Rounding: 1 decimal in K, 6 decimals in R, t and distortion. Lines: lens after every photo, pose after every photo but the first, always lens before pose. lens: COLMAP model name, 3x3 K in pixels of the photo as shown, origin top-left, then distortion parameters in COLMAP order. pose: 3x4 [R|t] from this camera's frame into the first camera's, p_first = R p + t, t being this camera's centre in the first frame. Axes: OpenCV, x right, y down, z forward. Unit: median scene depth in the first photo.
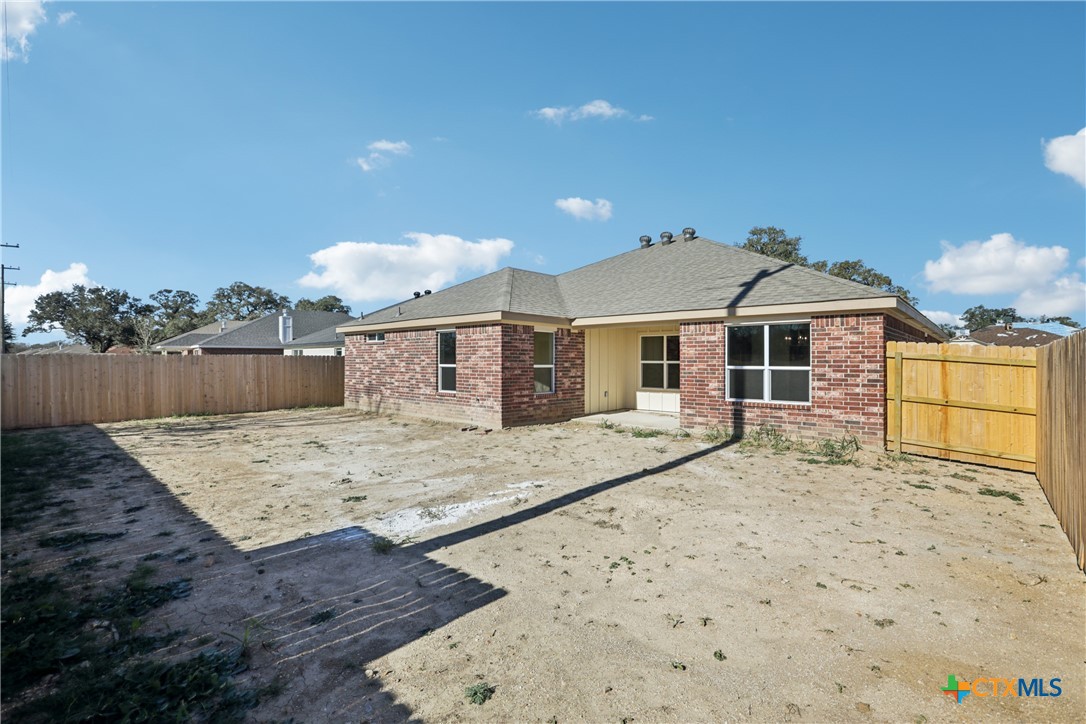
lens RADIAL K [[490.1, 0, 559.9], [0, 490.1, 362.5], [0, 0, 1]] dist [-0.032448, 0.000129]
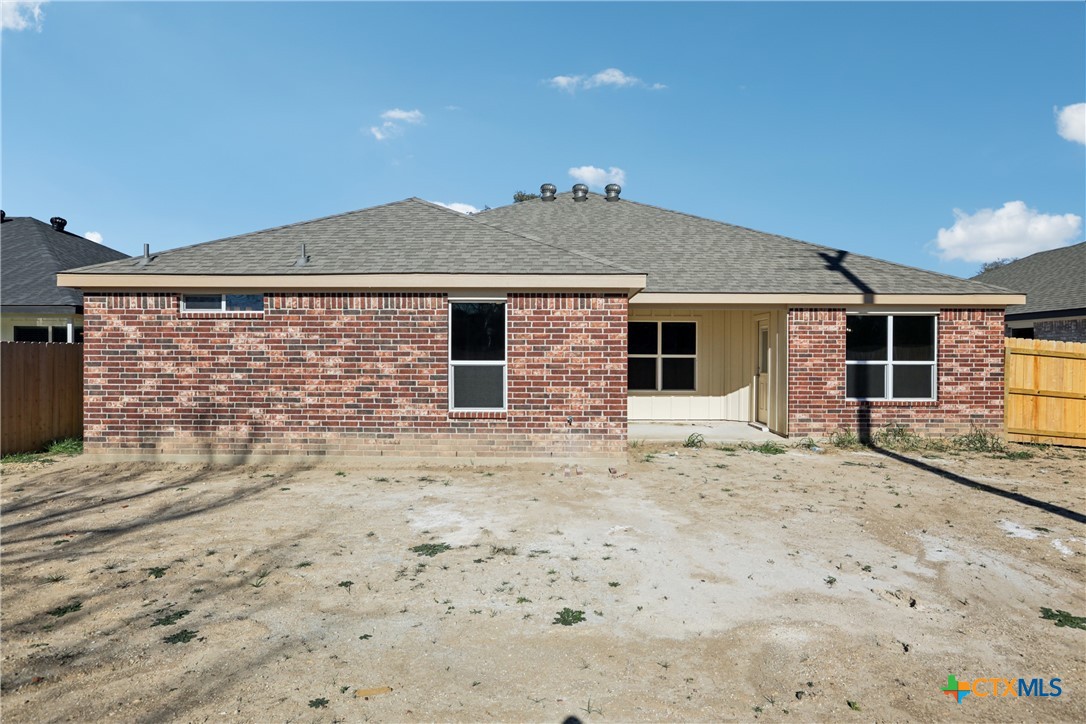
lens RADIAL K [[618.7, 0, 549.3], [0, 618.7, 361.3], [0, 0, 1]] dist [-0.013866, 0.005150]
pose [[0.759583, -0.006685, 0.650376, -0.719418], [0.000341, 0.999951, 0.009880, -0.002805], [-0.650410, -0.007283, 0.759548, 0.480187]]
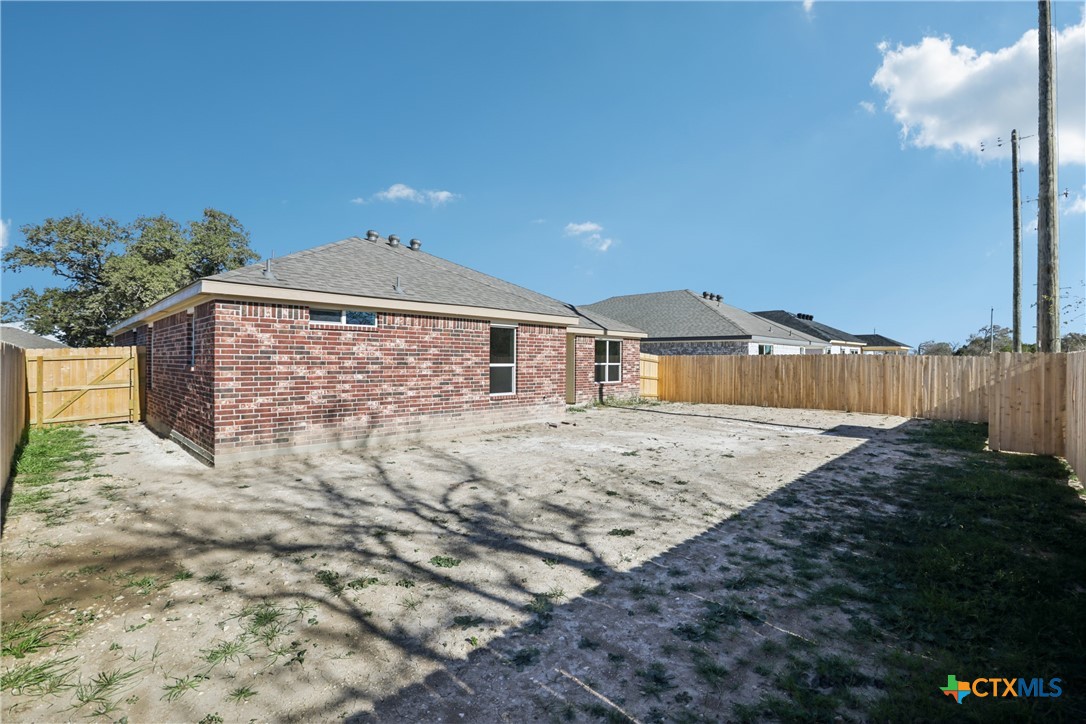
lens RADIAL K [[490.1, 0, 548.6], [0, 490.1, 359.5], [0, 0, 1]] dist [-0.032448, 0.000129]
pose [[0.050378, -0.000670, 0.998730, -1.287665], [-0.003609, 0.999993, 0.000853, -0.005613], [-0.998724, -0.003647, 0.050376, 1.005642]]
